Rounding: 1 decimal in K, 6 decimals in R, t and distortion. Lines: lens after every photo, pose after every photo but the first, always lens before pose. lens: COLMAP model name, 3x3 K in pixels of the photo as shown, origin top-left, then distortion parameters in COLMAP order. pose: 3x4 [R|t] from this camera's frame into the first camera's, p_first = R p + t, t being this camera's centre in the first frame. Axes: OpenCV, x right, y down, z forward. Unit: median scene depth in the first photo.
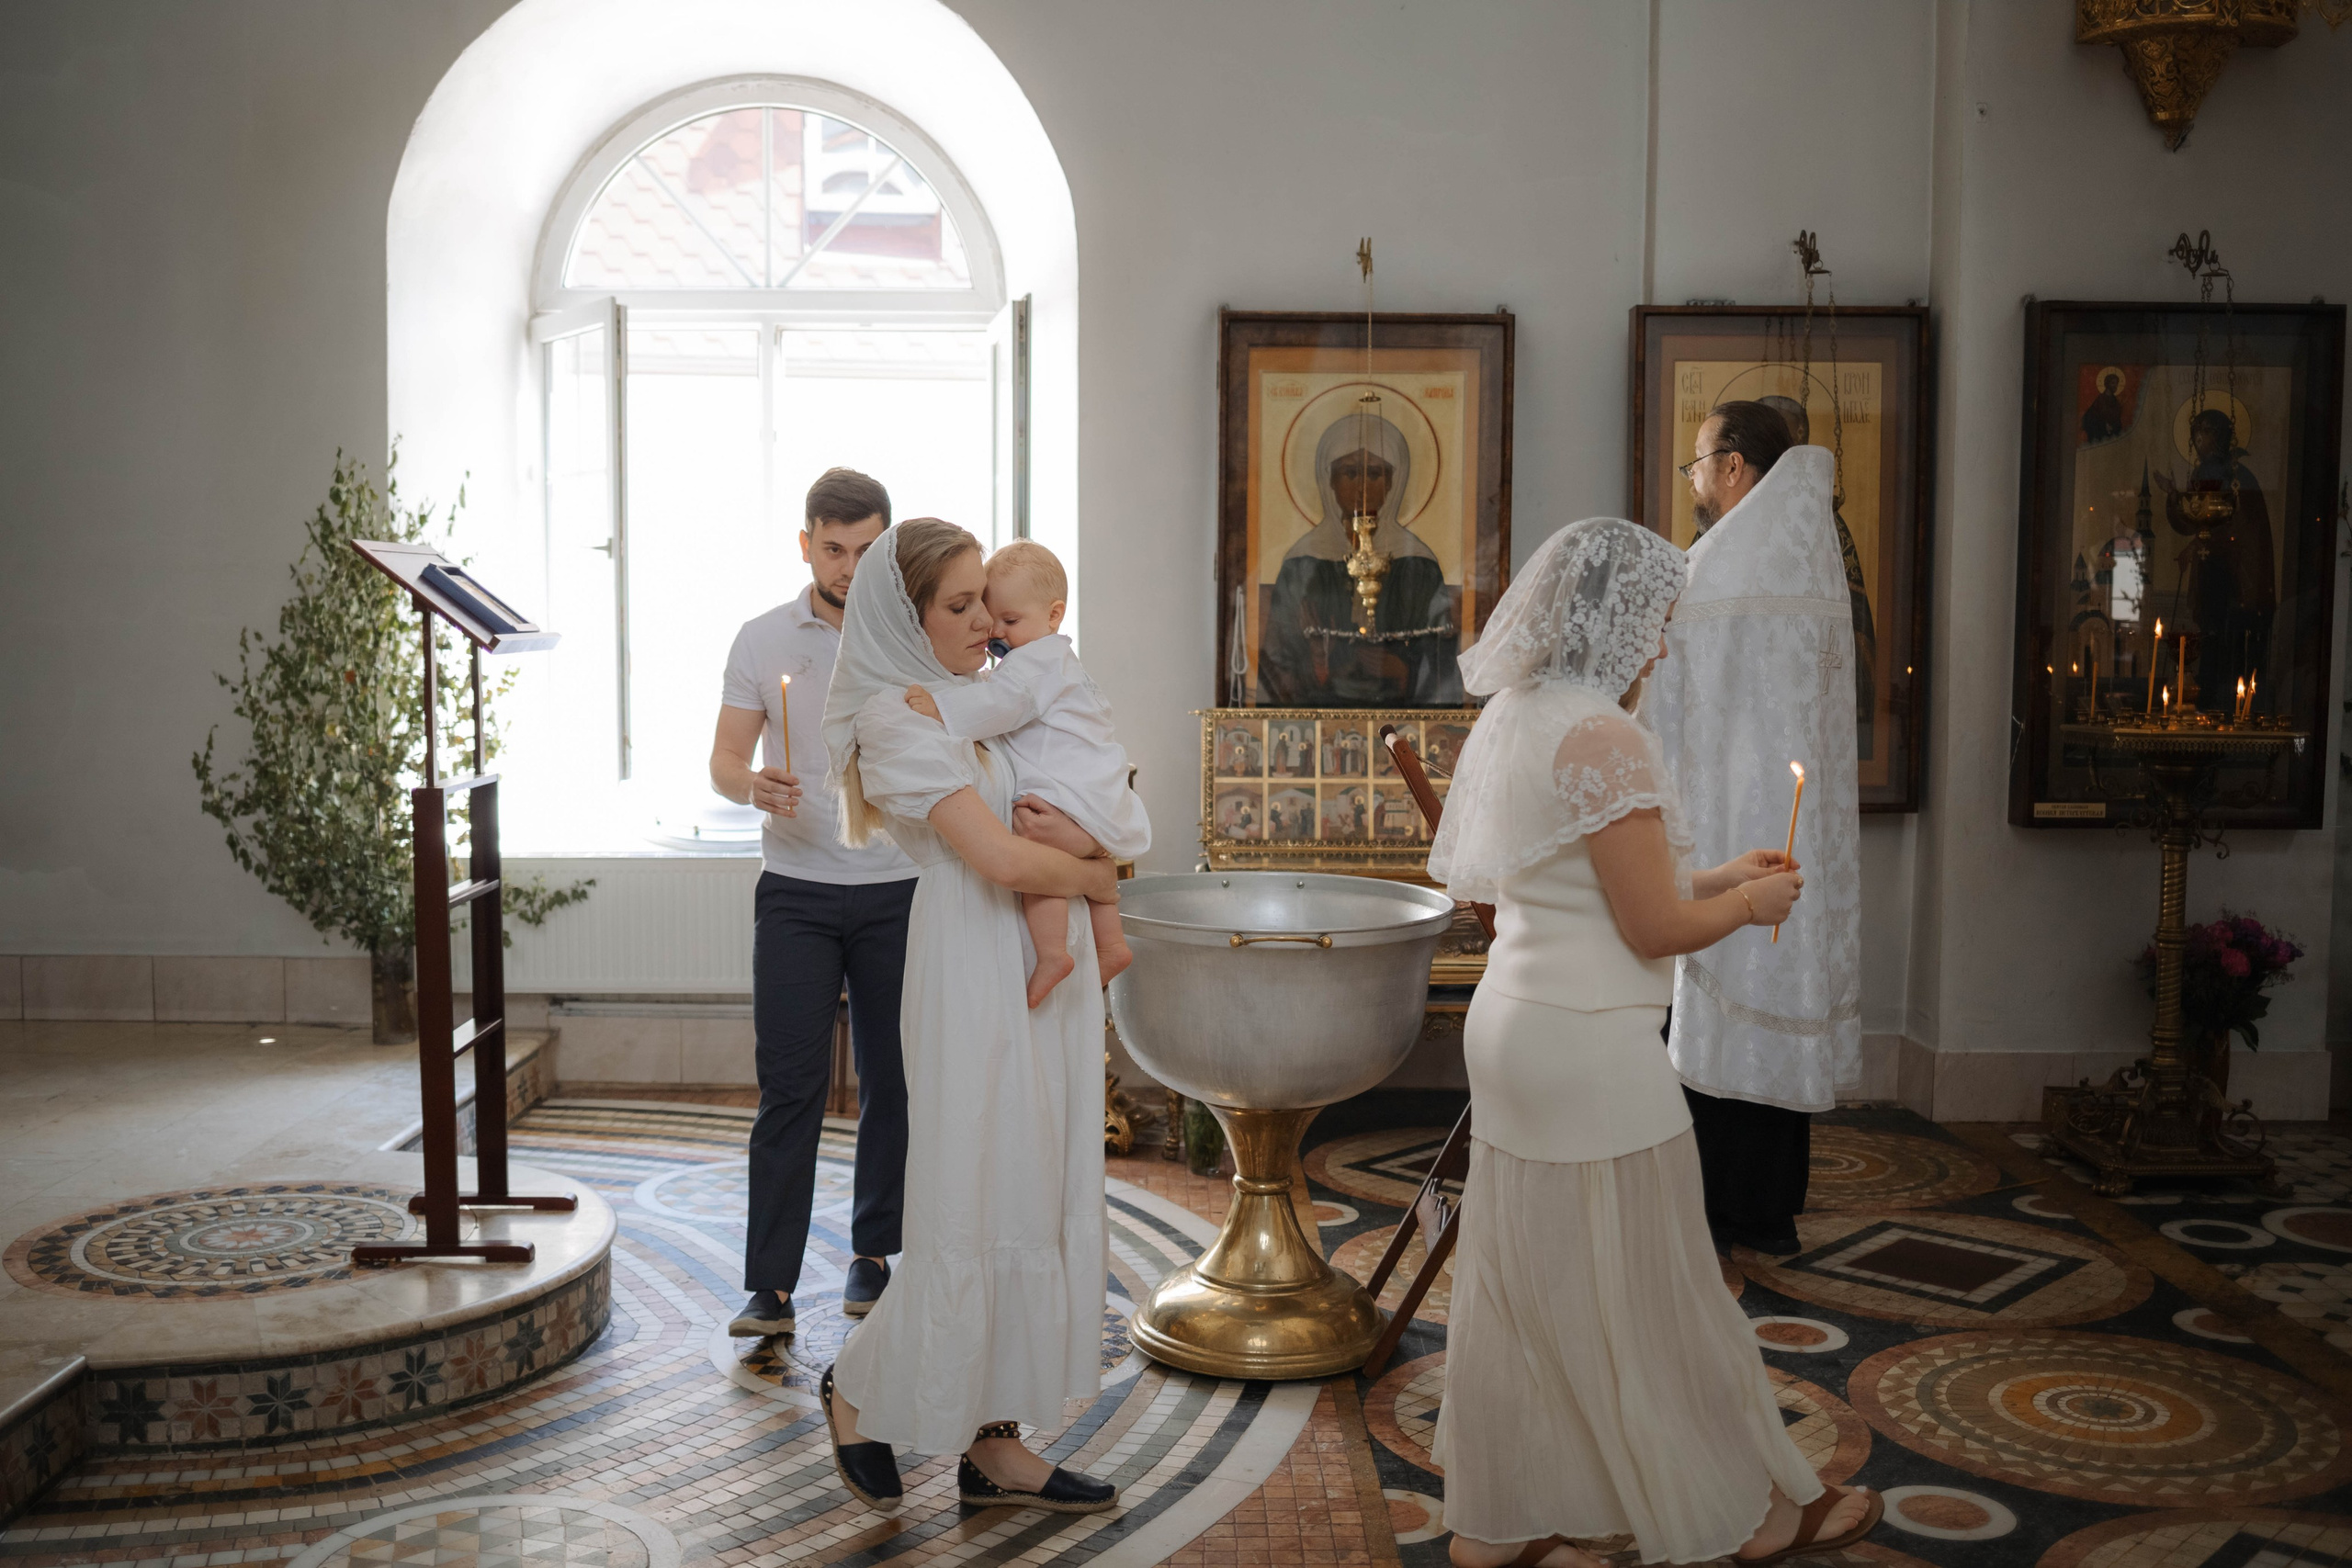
lens RADIAL K [[2287.7, 0, 1148.4], [0, 2287.7, 787.2], [0, 0, 1]] dist [-0.067780, 0.066991]
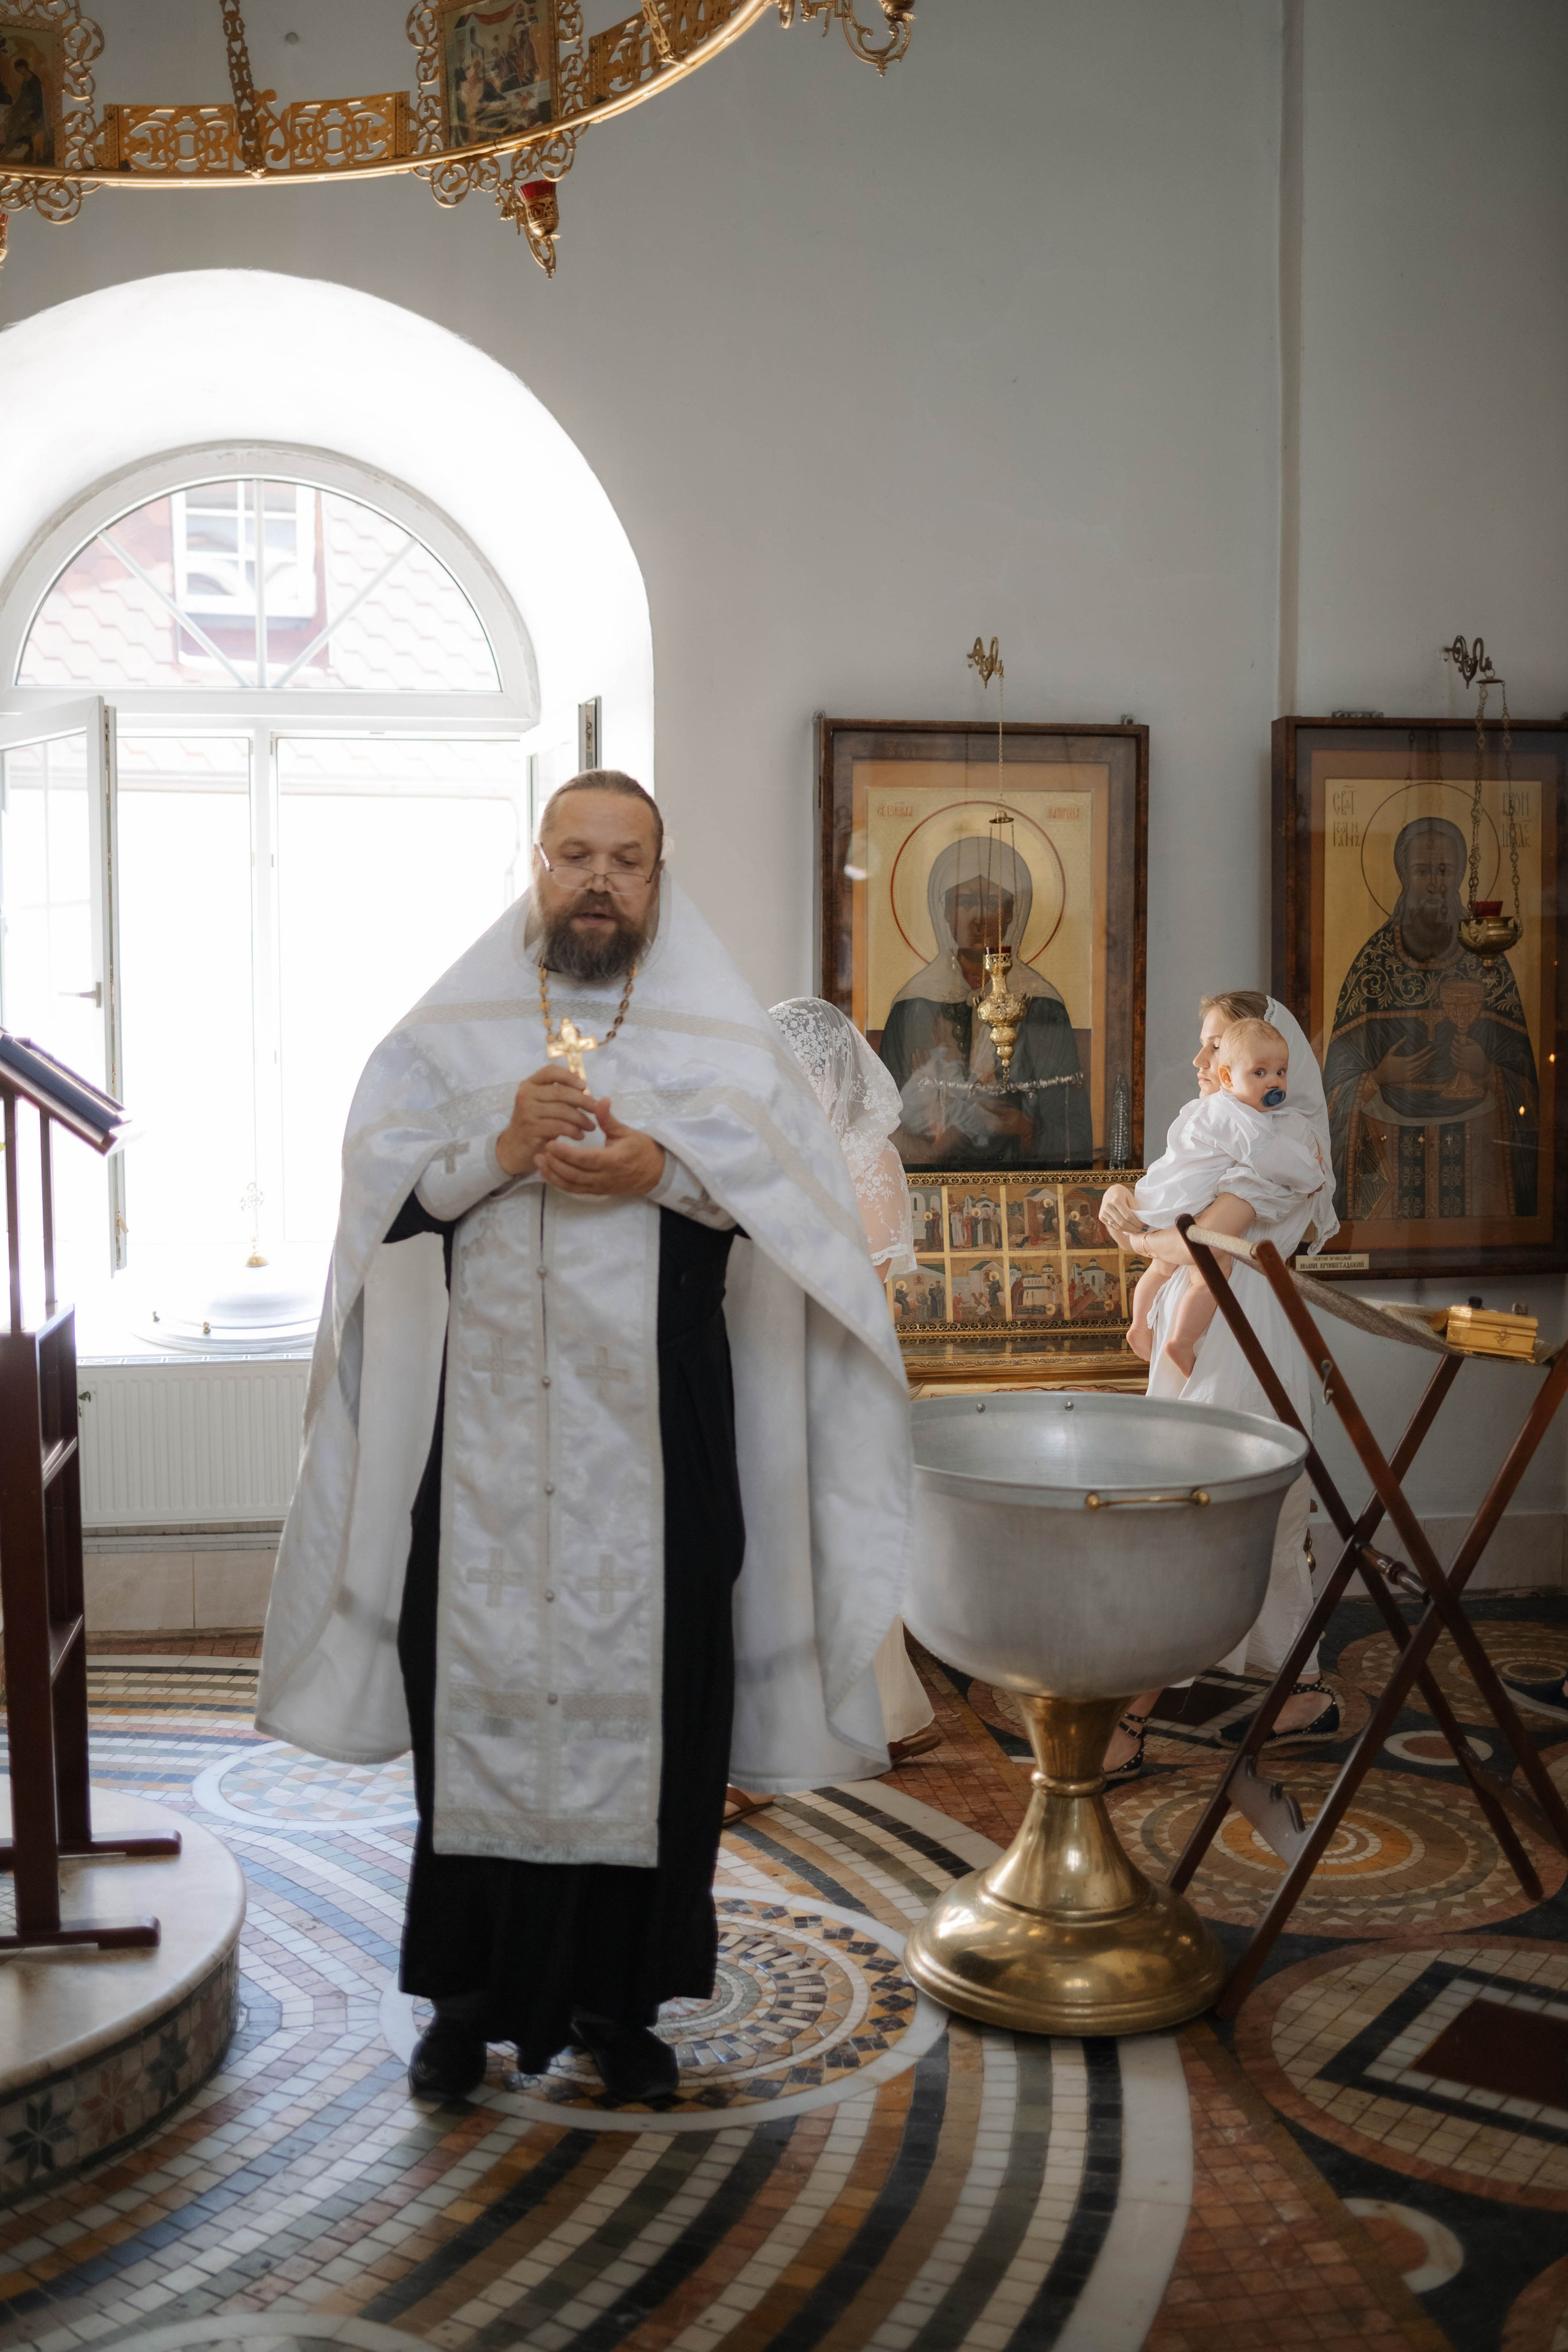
lens RADIAL K [[2288.0, 0, 779.2], [0, 2288.0, 1163.1], [0, 0, 1]] dist [-0.067780, 0.066991]
pose [[0.989232, -0.019610, 0.145035, -0.116311], [0.022039, 0.999642, -0.015158, -0.026310], [-0.144686, 0.018191, 0.989310, 0.143228]]
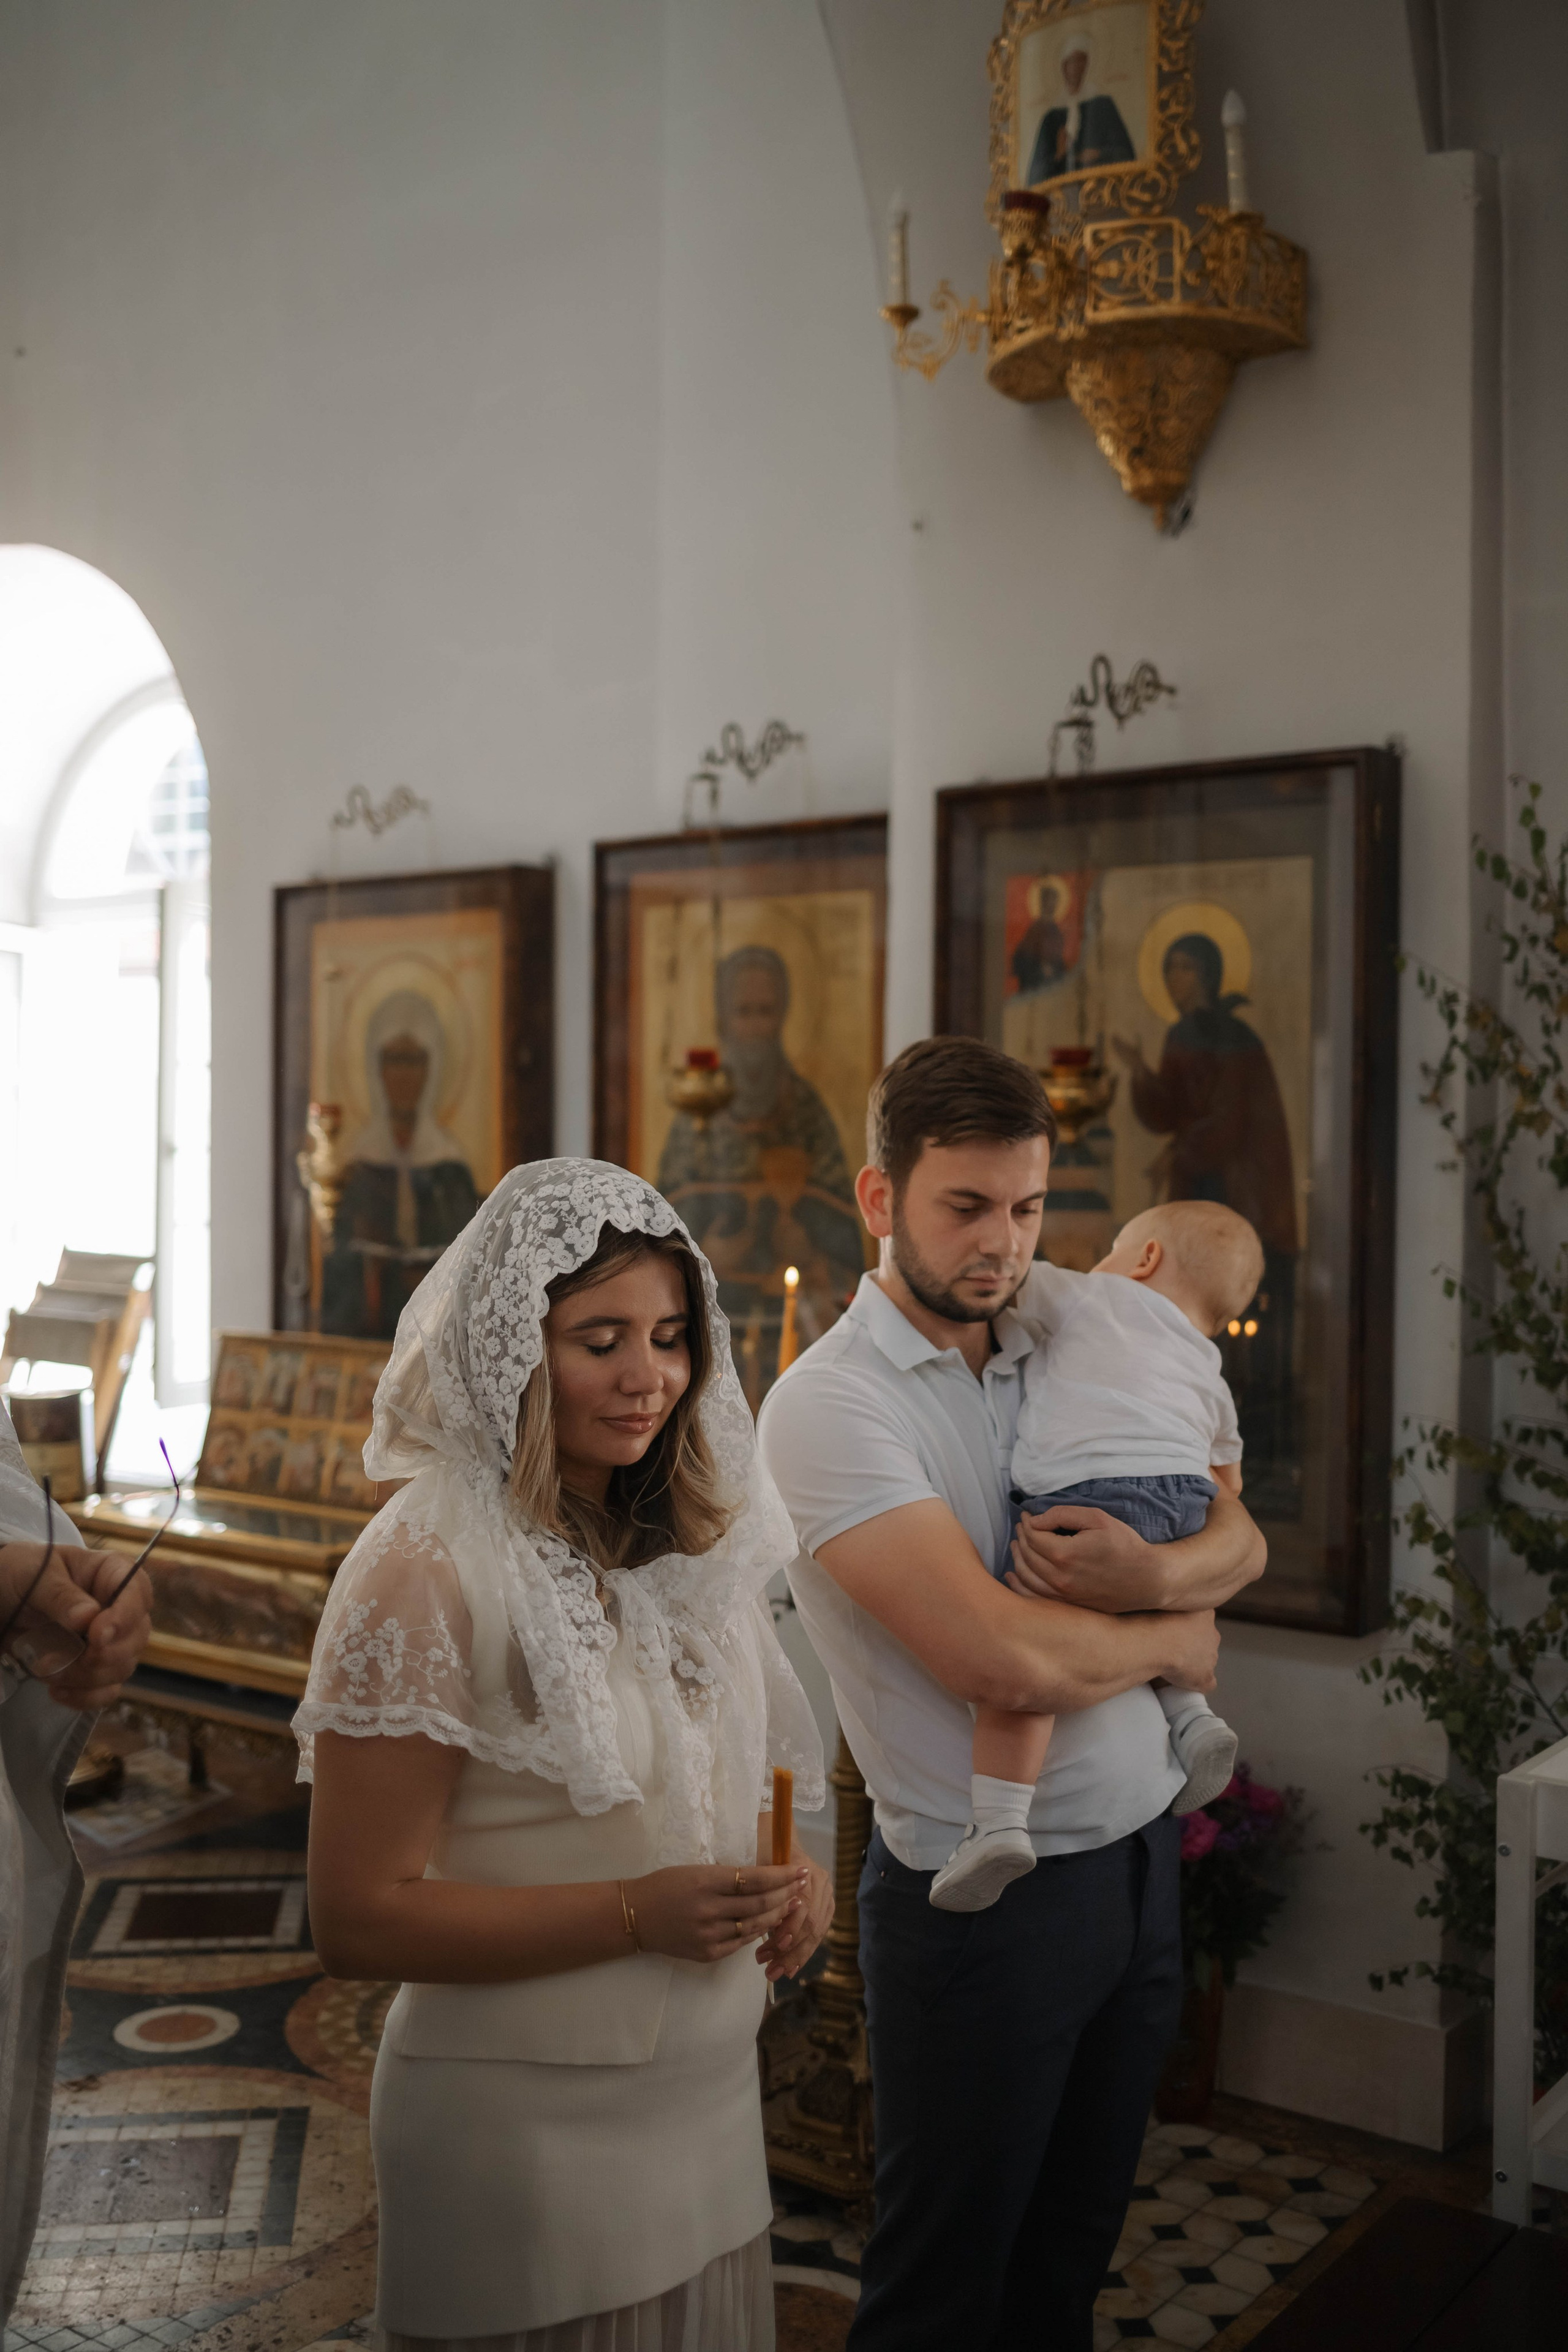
lens RADIAL K [[2288.0, 0, 779.2], [0, 2288.0, 1163.1], [0, 0, 1]] dist [-0.067780, 0.066991]
pose [[0.794277, 0.006540, -0.607520, 0.743728], [-0.043722, 0.997965, -0.046419, -0.068417], [0.605980, 0.063431, 0.792947, 0.426552]]
